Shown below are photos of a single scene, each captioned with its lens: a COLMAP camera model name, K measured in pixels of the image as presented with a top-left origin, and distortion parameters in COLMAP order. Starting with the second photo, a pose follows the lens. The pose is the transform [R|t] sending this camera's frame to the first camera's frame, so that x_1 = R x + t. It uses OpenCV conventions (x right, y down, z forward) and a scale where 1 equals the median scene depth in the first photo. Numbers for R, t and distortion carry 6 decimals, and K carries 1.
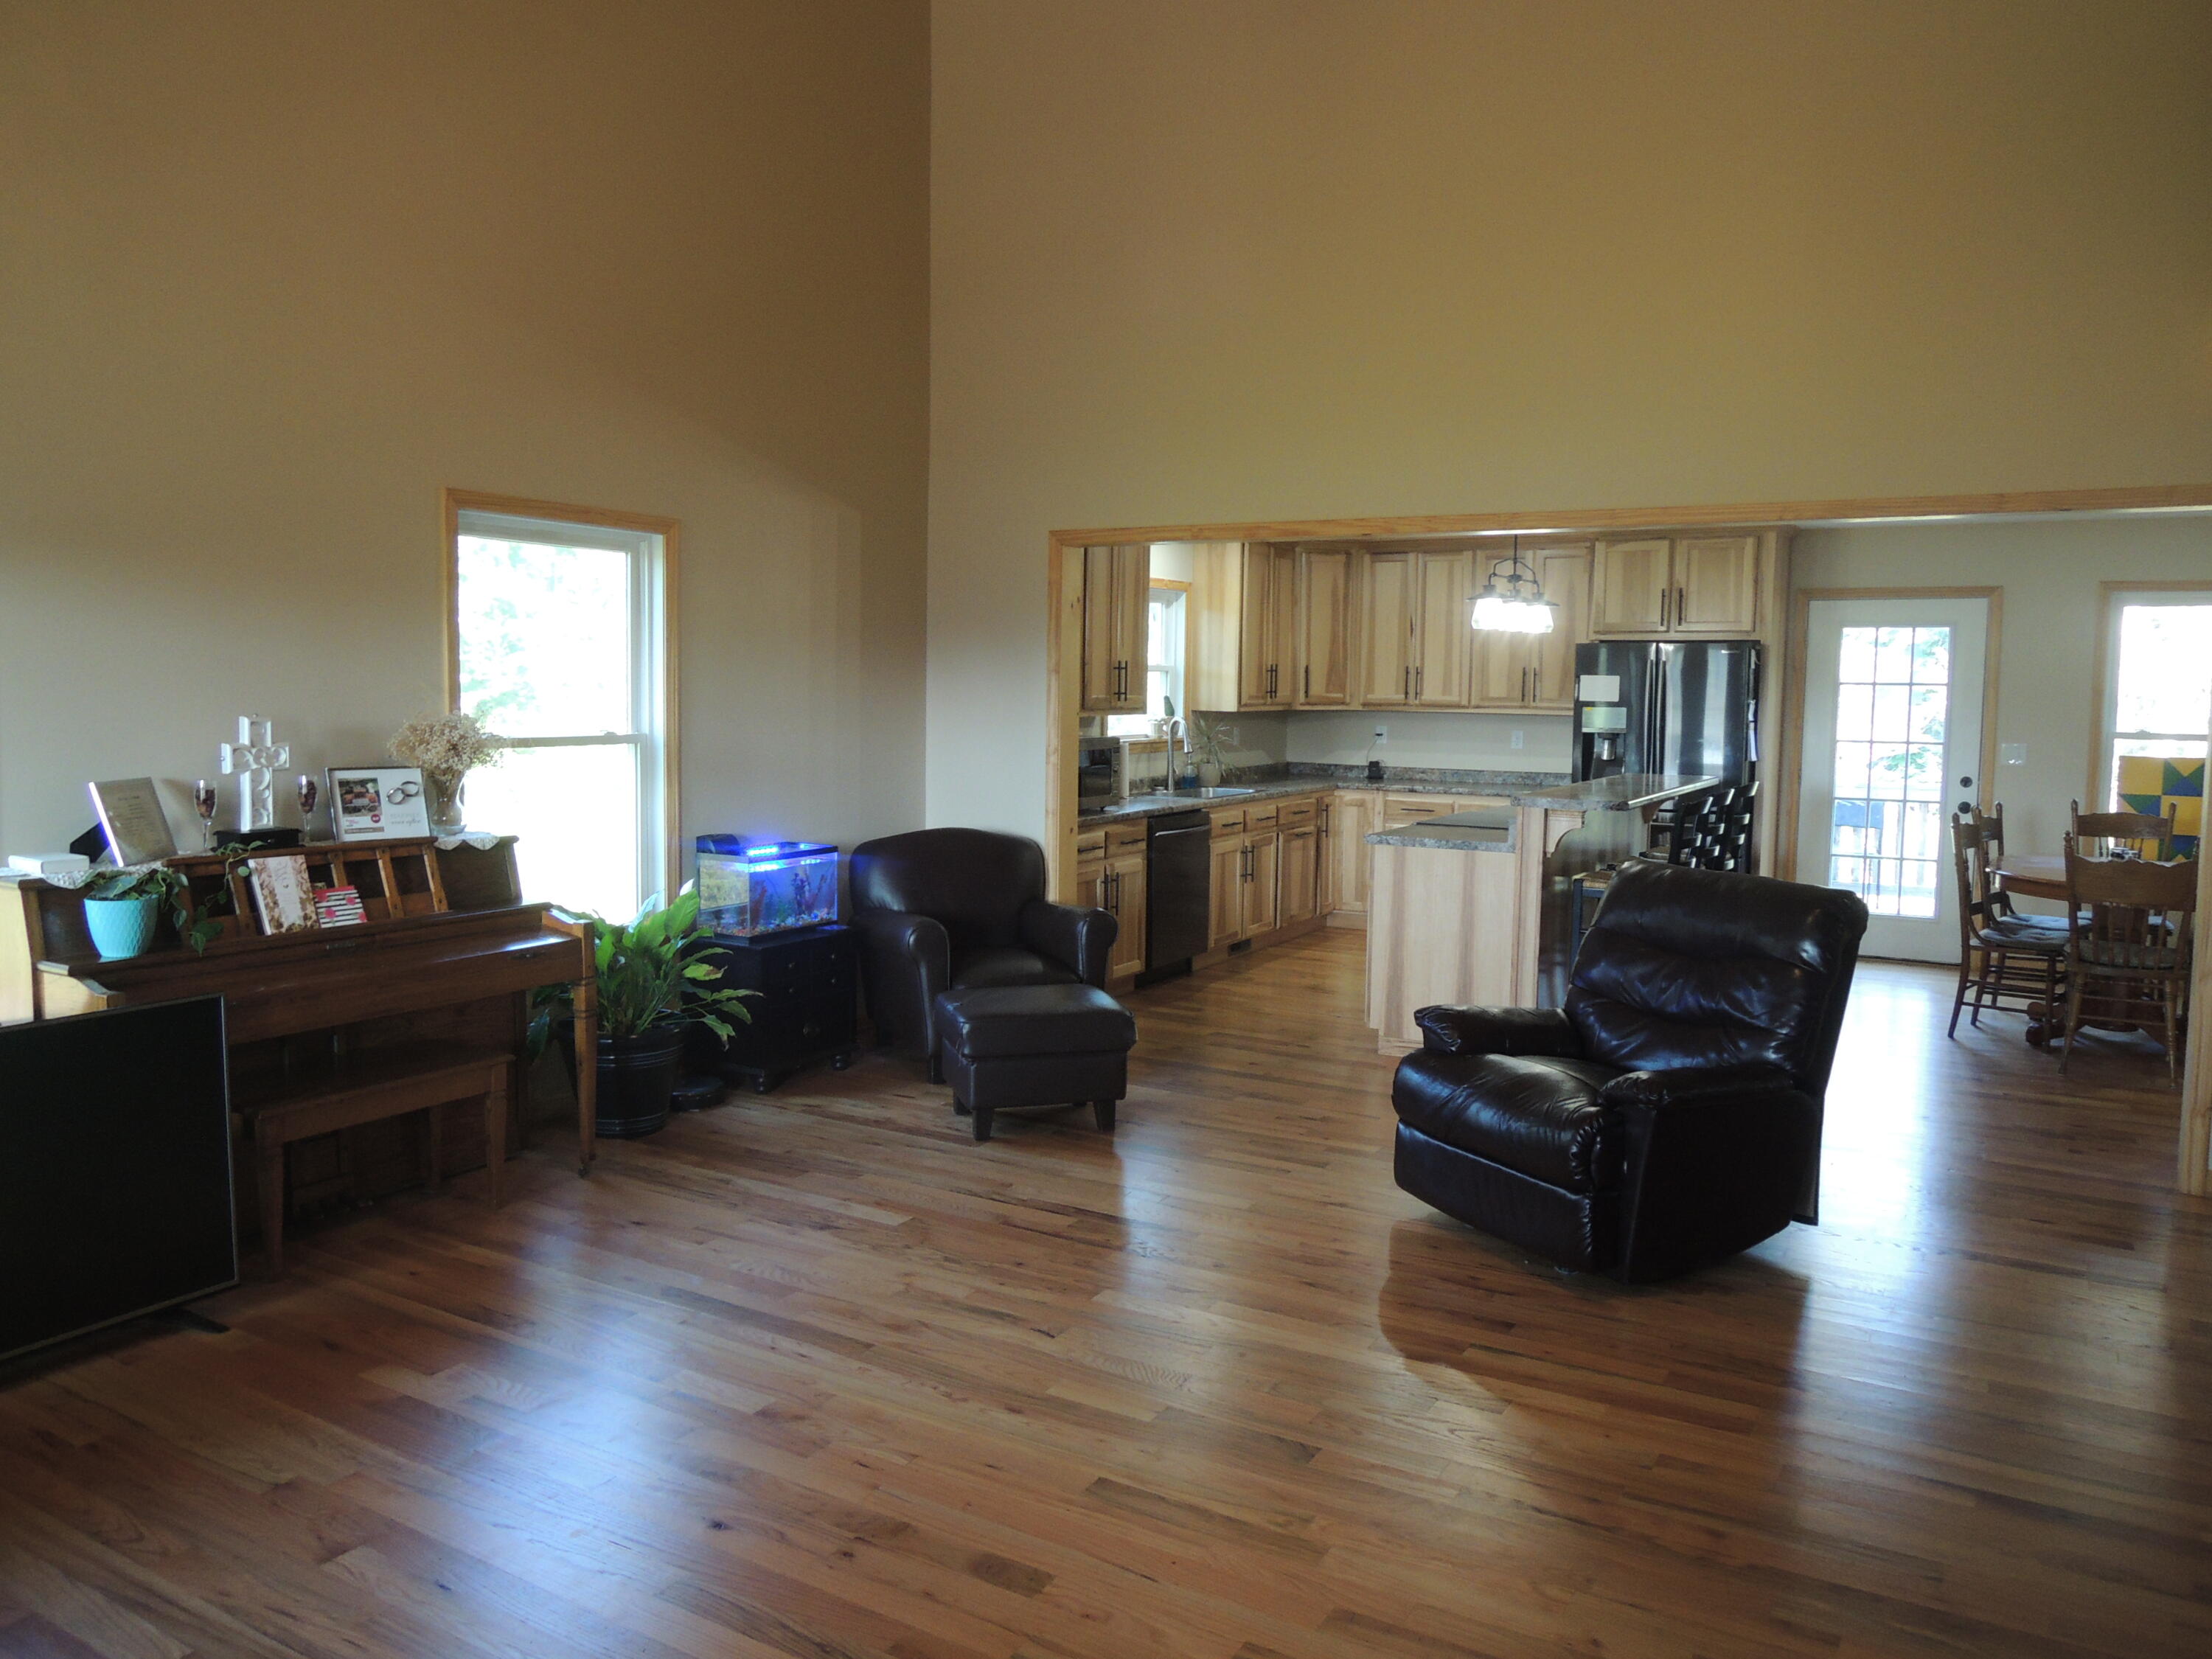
lens RADIAL K [[1584.4, 0, 1113.8], [0, 1584.4, 825.9], [0, 0, 1]] dist [-0.017796, -0.005806]
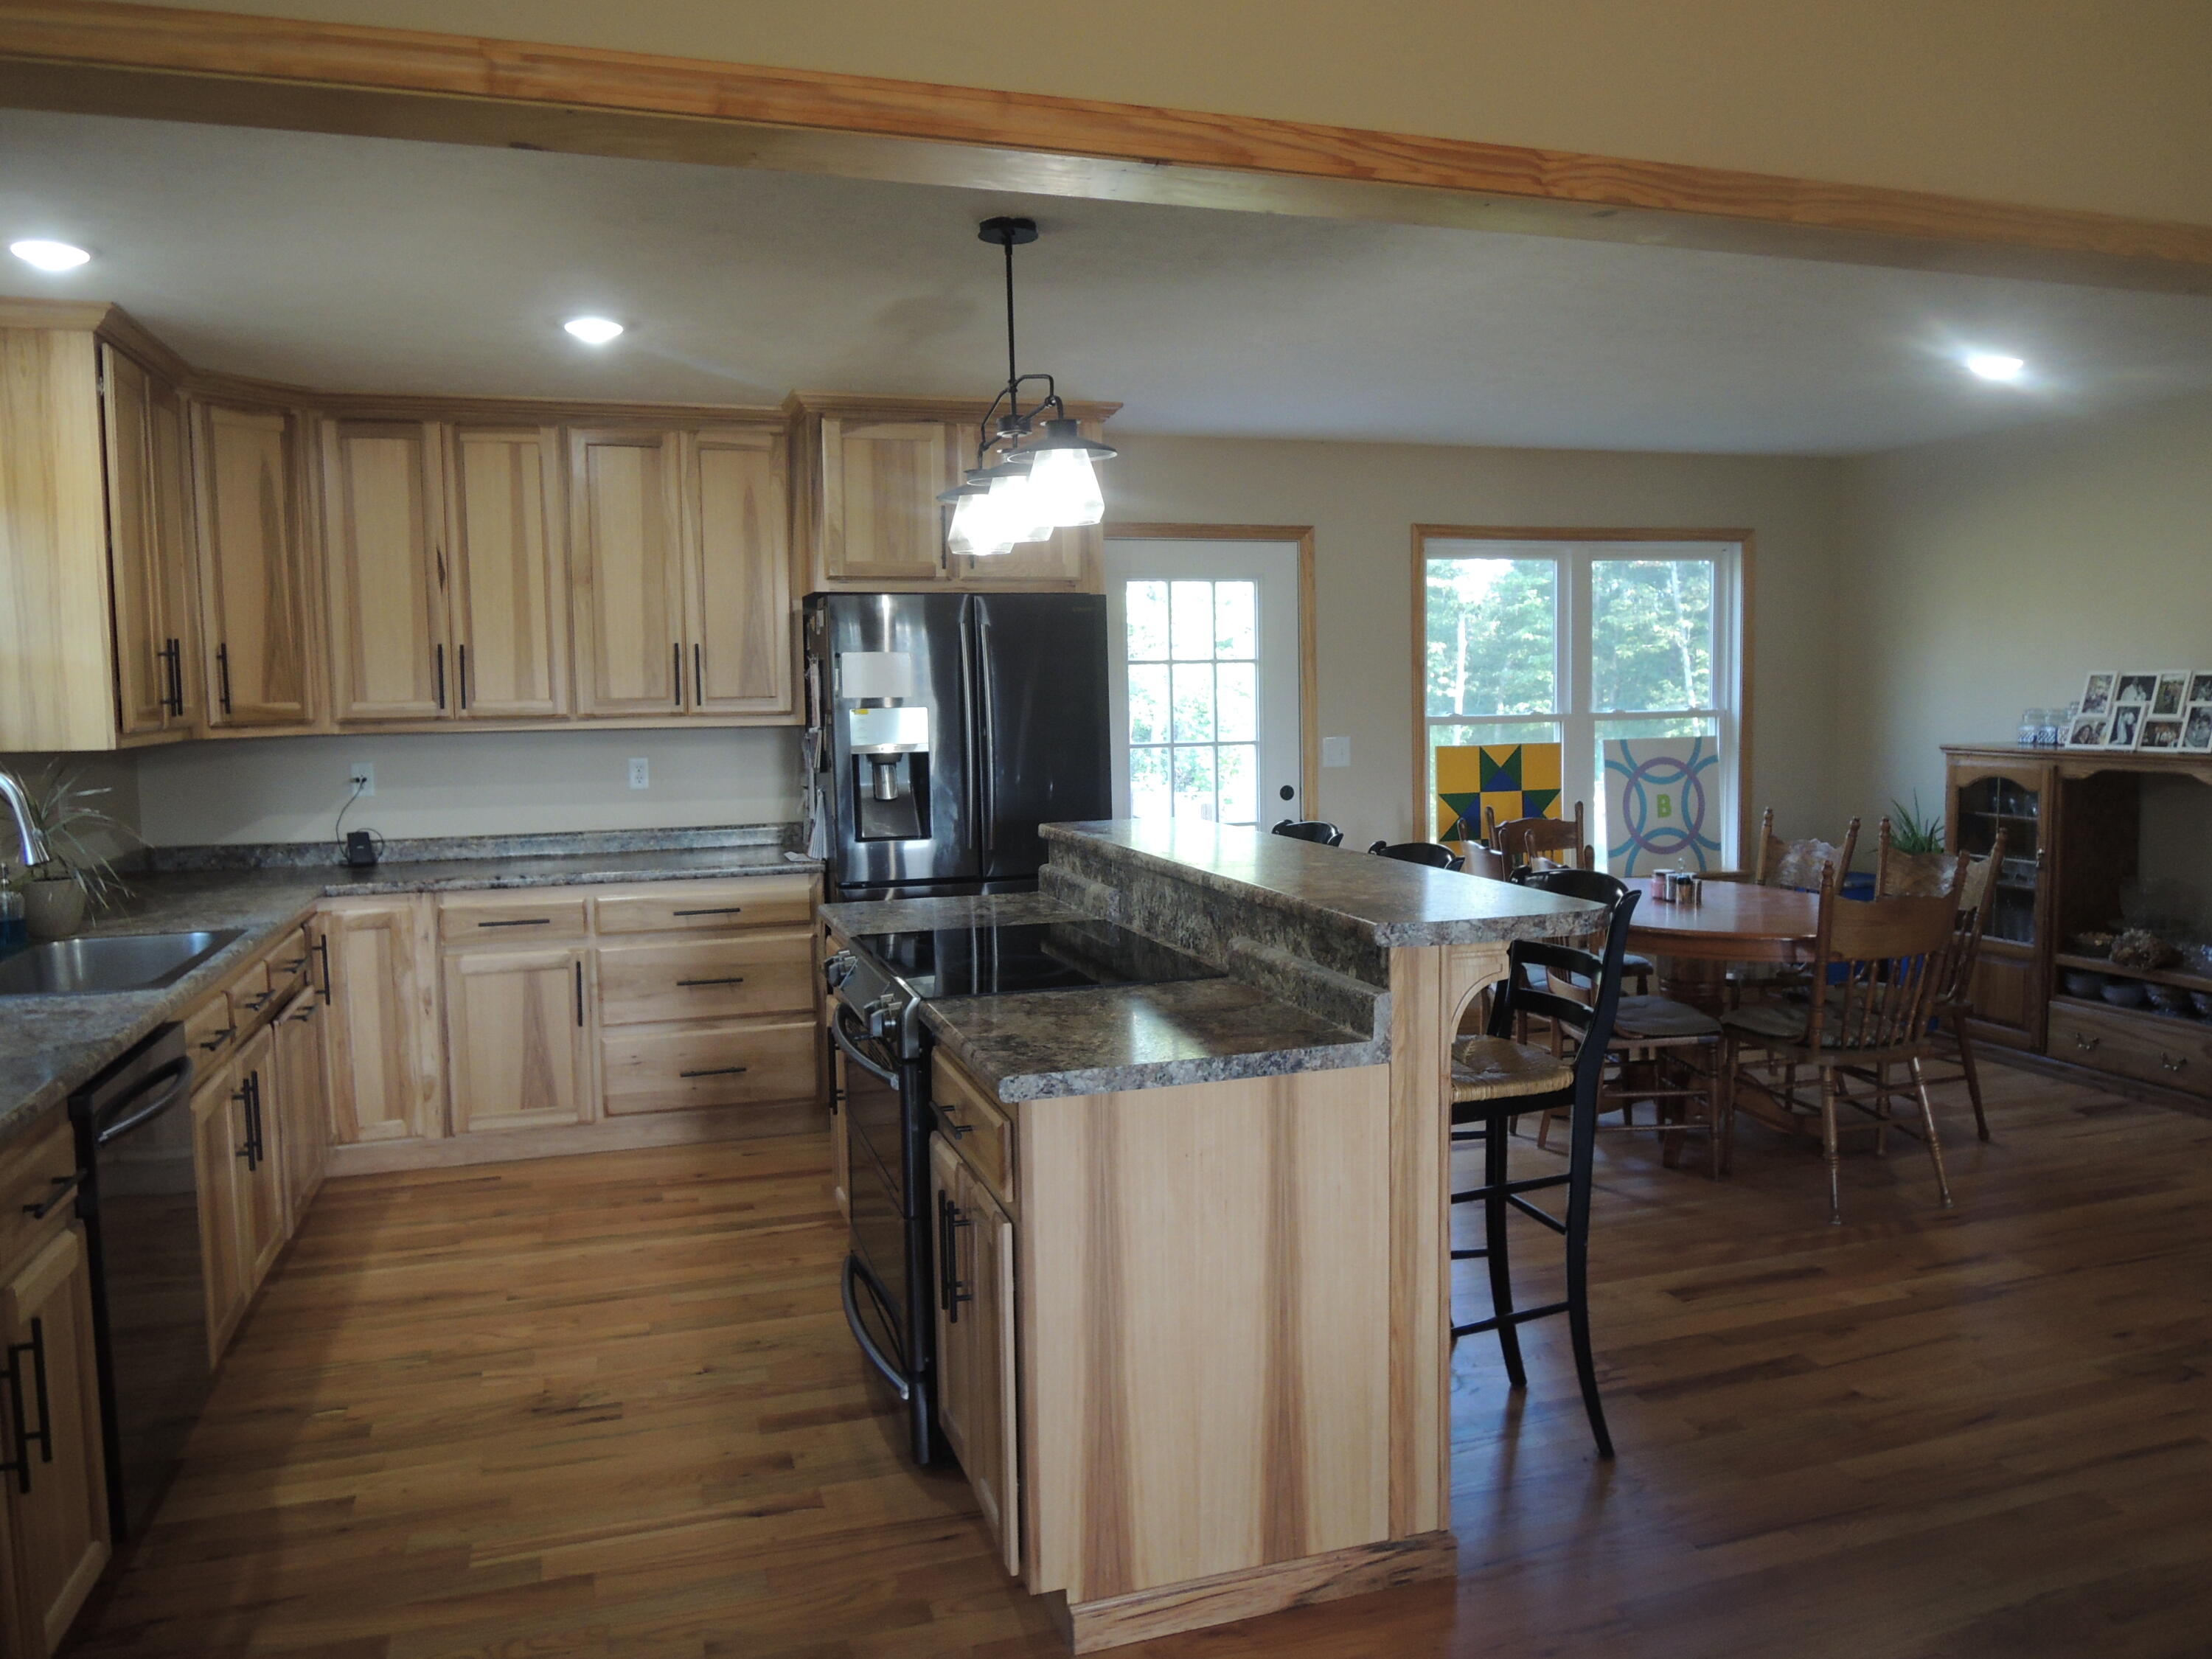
lens RADIAL K [[1584.4, 0, 1116.1], [0, 1584.4, 820.8], [0, 0, 1]] dist [-0.017796, -0.005806]
pose [[0.661591, -0.085301, 0.744997, -0.076991], [0.091274, 0.995282, 0.032902, -0.055980], [-0.744289, 0.046231, 0.666256, 0.685047]]
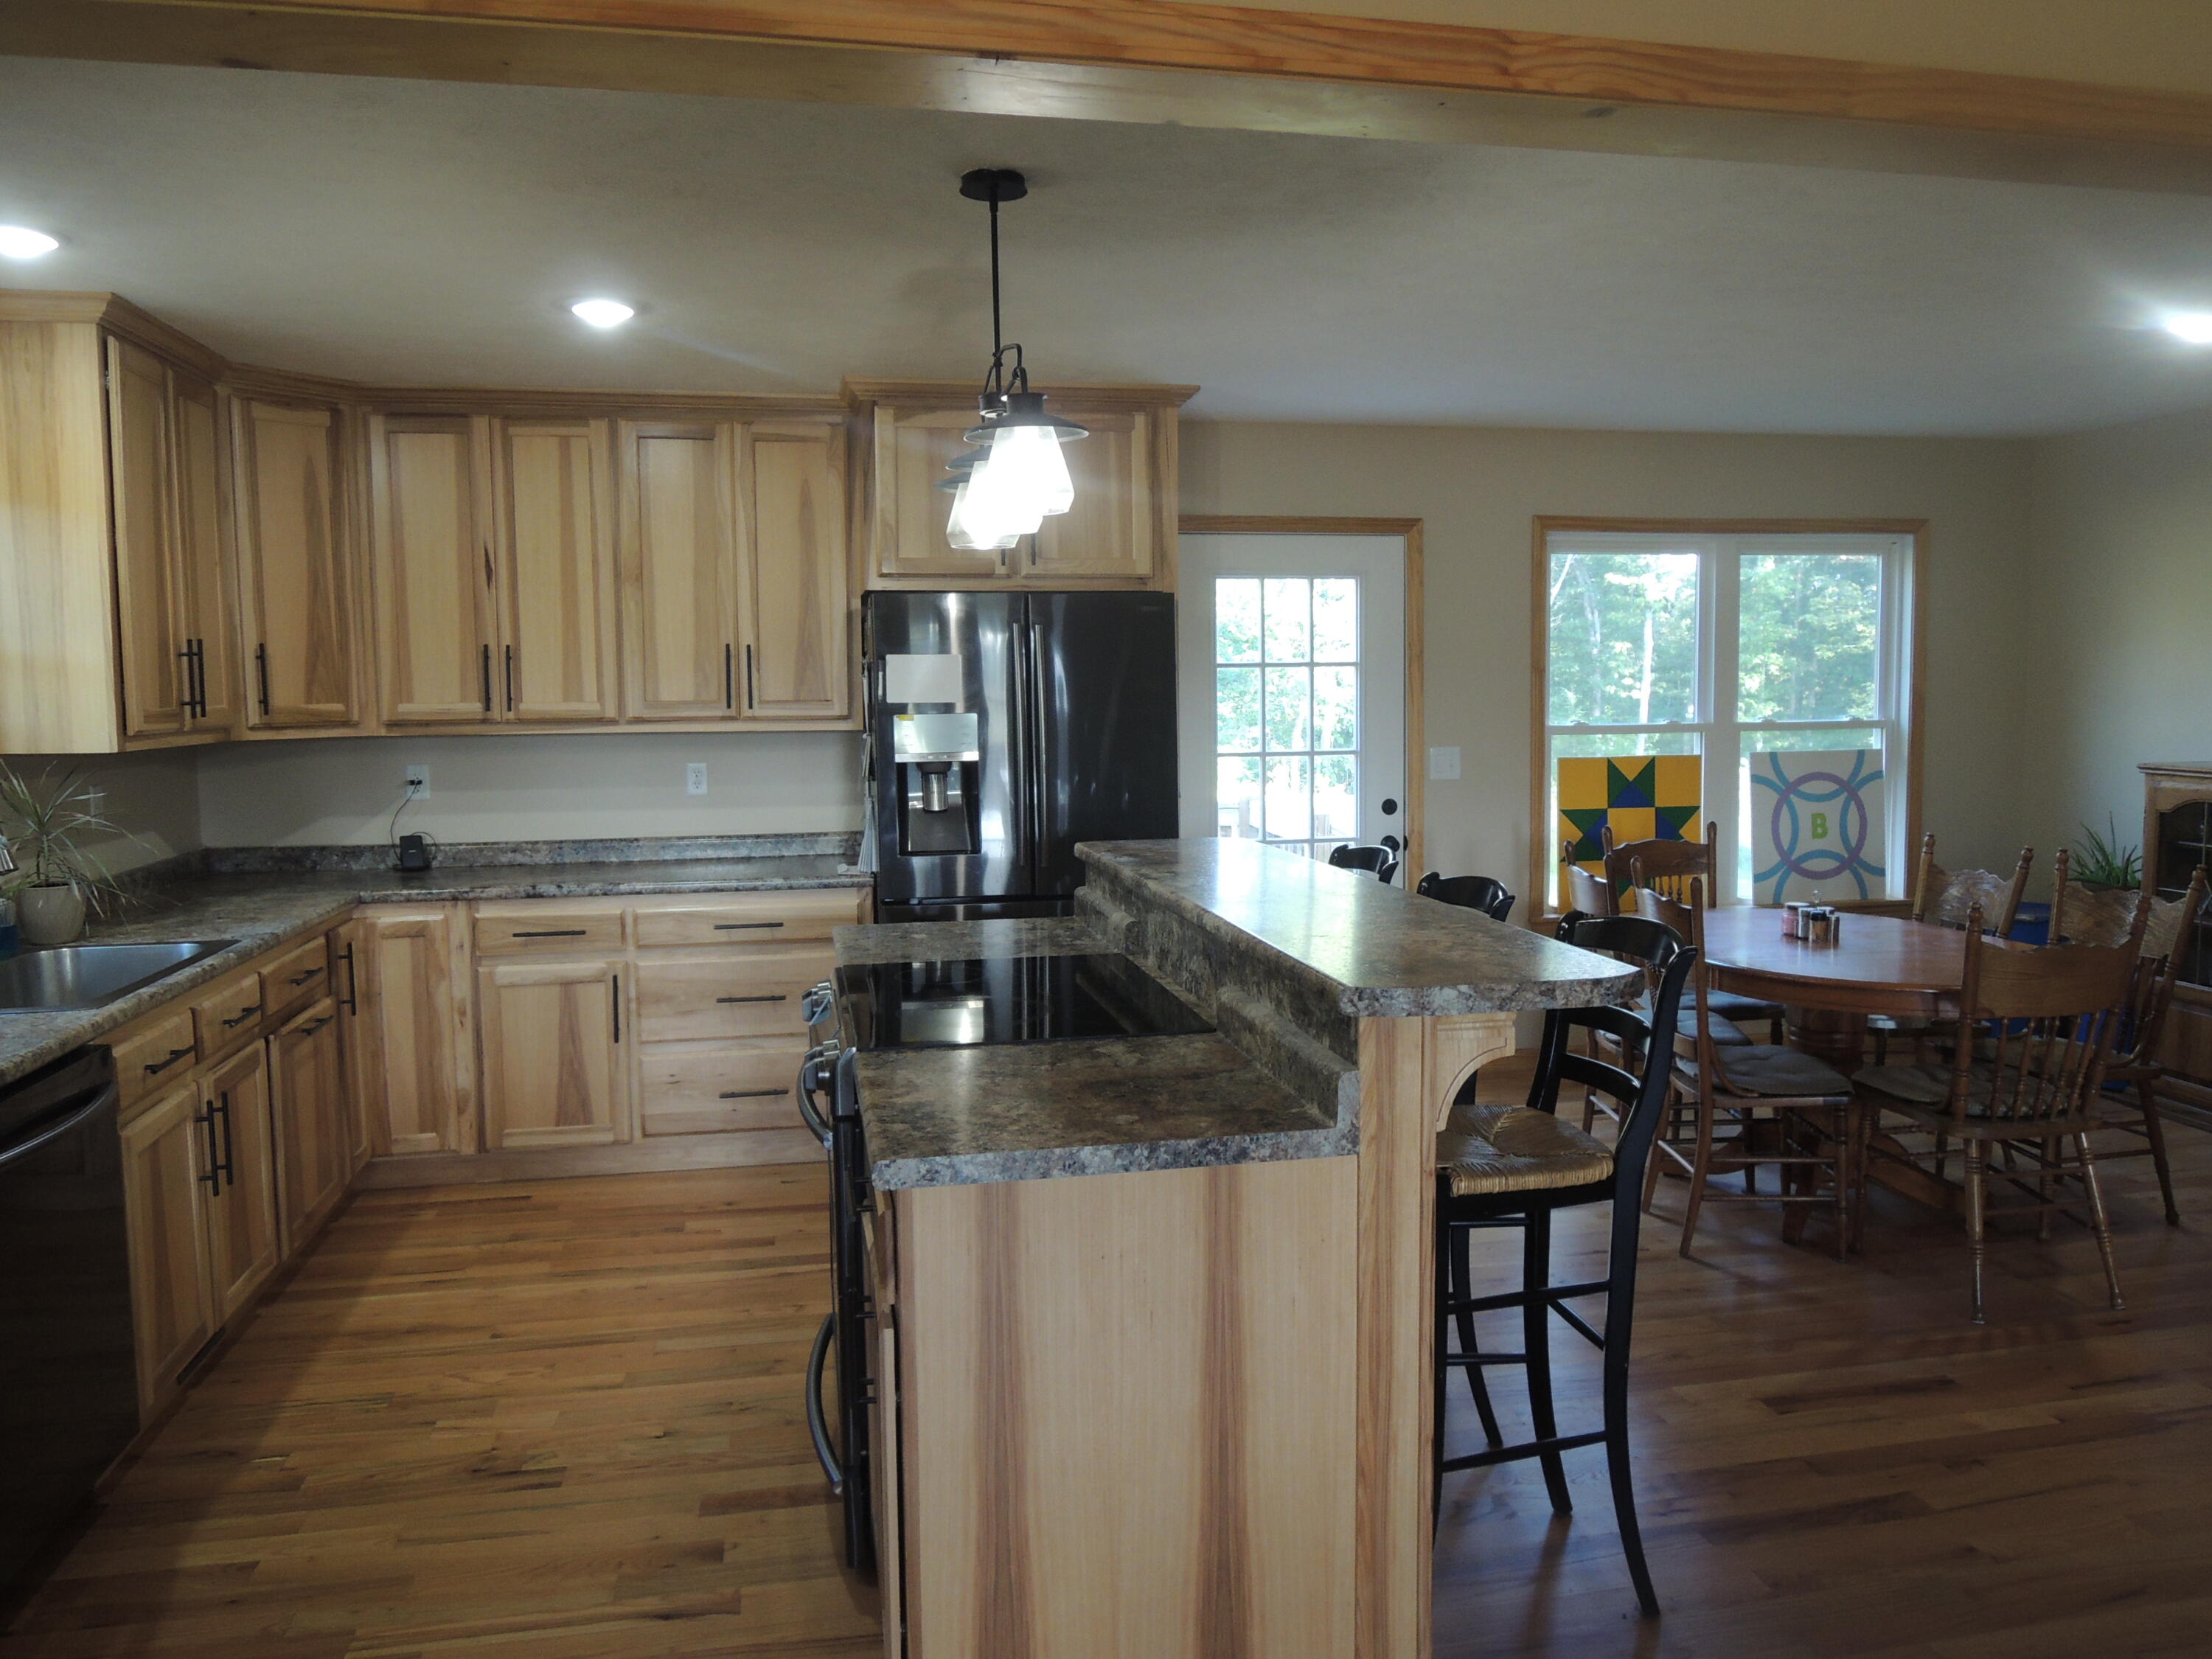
lens RADIAL K [[1584.4, 0, 1115.9], [0, 1584.4, 822.4], [0, 0, 1]] dist [-0.017796, -0.005806]
pose [[0.743818, -0.075940, 0.664054, -0.002339], [0.079081, 0.996545, 0.025383, -0.057687], [-0.663687, 0.033634, 0.747253, 0.684989]]
